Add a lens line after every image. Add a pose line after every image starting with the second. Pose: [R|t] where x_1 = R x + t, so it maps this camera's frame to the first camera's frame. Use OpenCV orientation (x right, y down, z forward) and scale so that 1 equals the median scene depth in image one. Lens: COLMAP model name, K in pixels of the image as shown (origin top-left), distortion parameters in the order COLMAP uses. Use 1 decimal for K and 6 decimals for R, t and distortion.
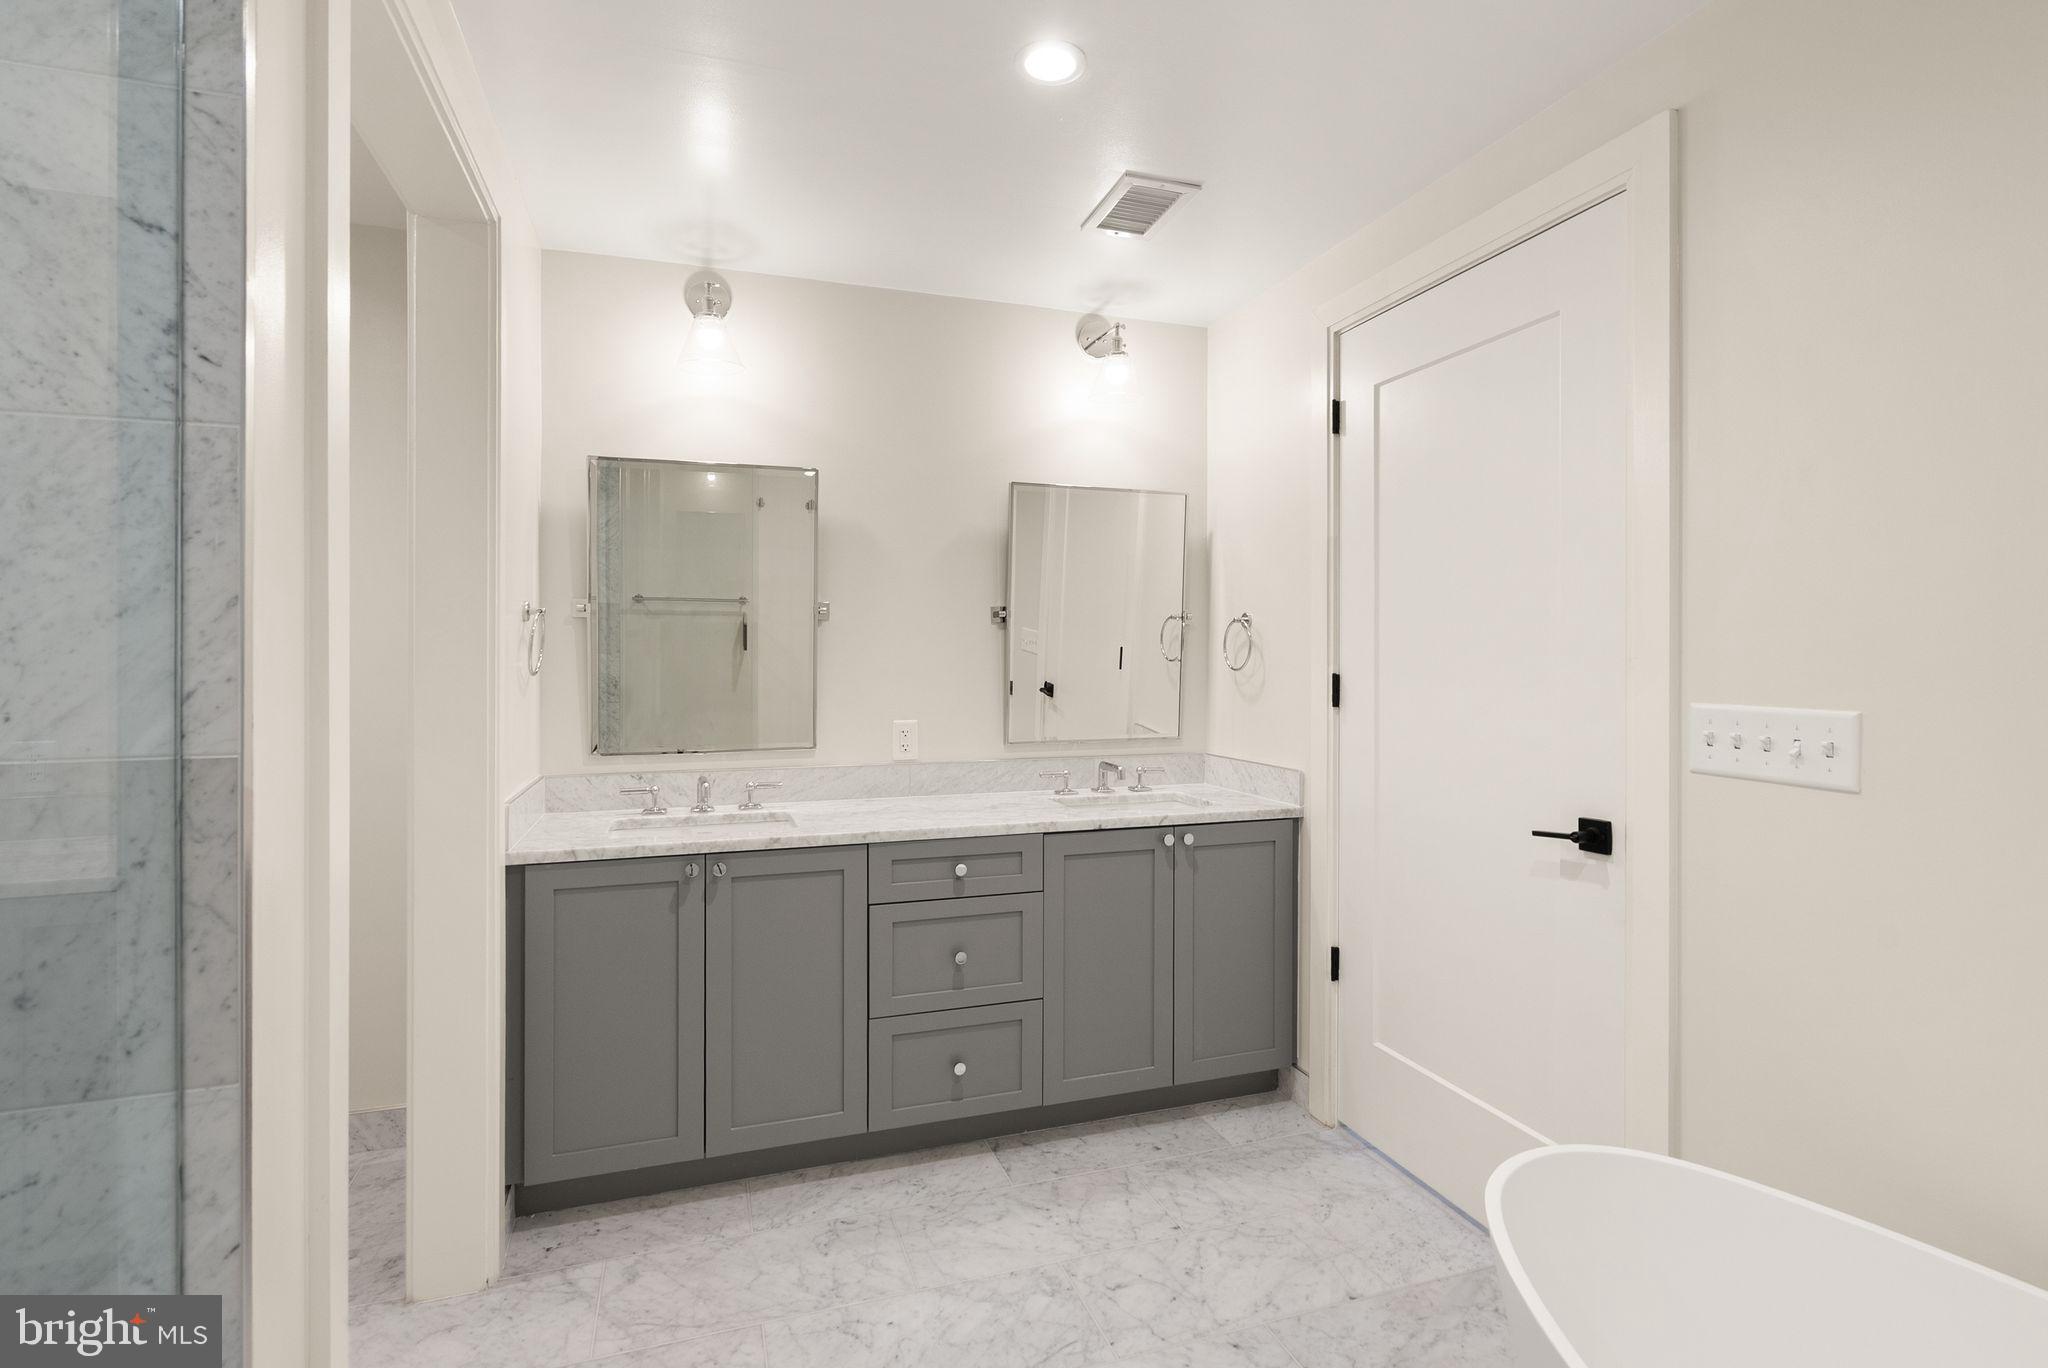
lens RADIAL K [[975.7, 0, 1021.9], [0, 975.7, 647.0], [0, 0, 1]] dist [0.000263, -0.000091]
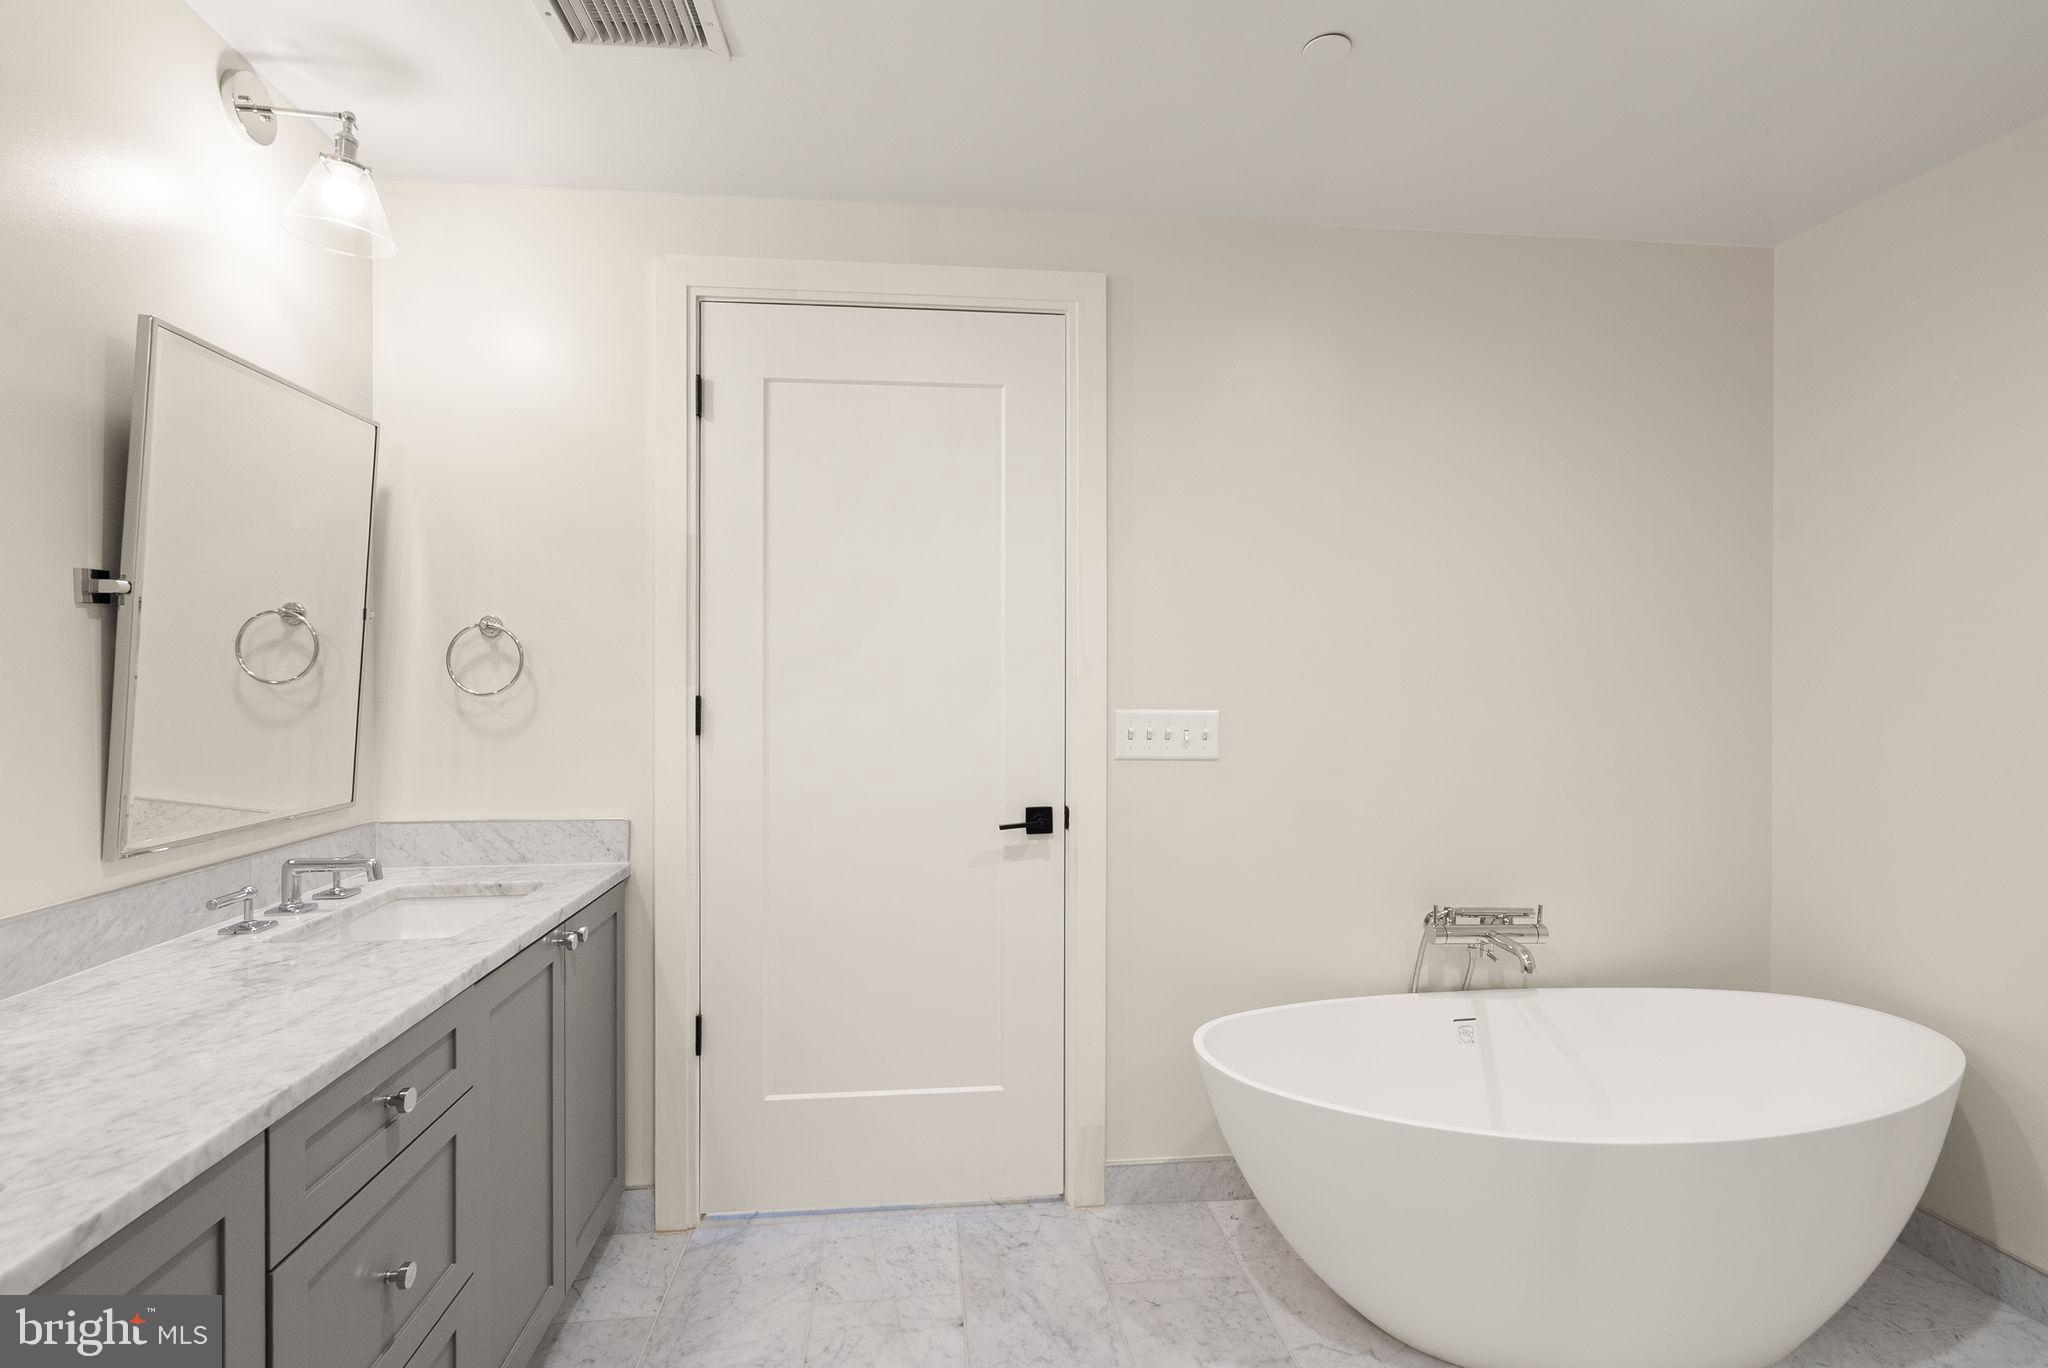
lens RADIAL K [[961.3, 0, 1020.2], [0, 961.3, 677.7], [0, 0, 1]] dist [-0.000564, 0.000136]
pose [[0.212003, -0.000232, 0.977269, -0.468882], [-0.010644, 0.999940, 0.002547, 0.006345], [-0.977211, -0.010942, 0.211988, 0.578911]]
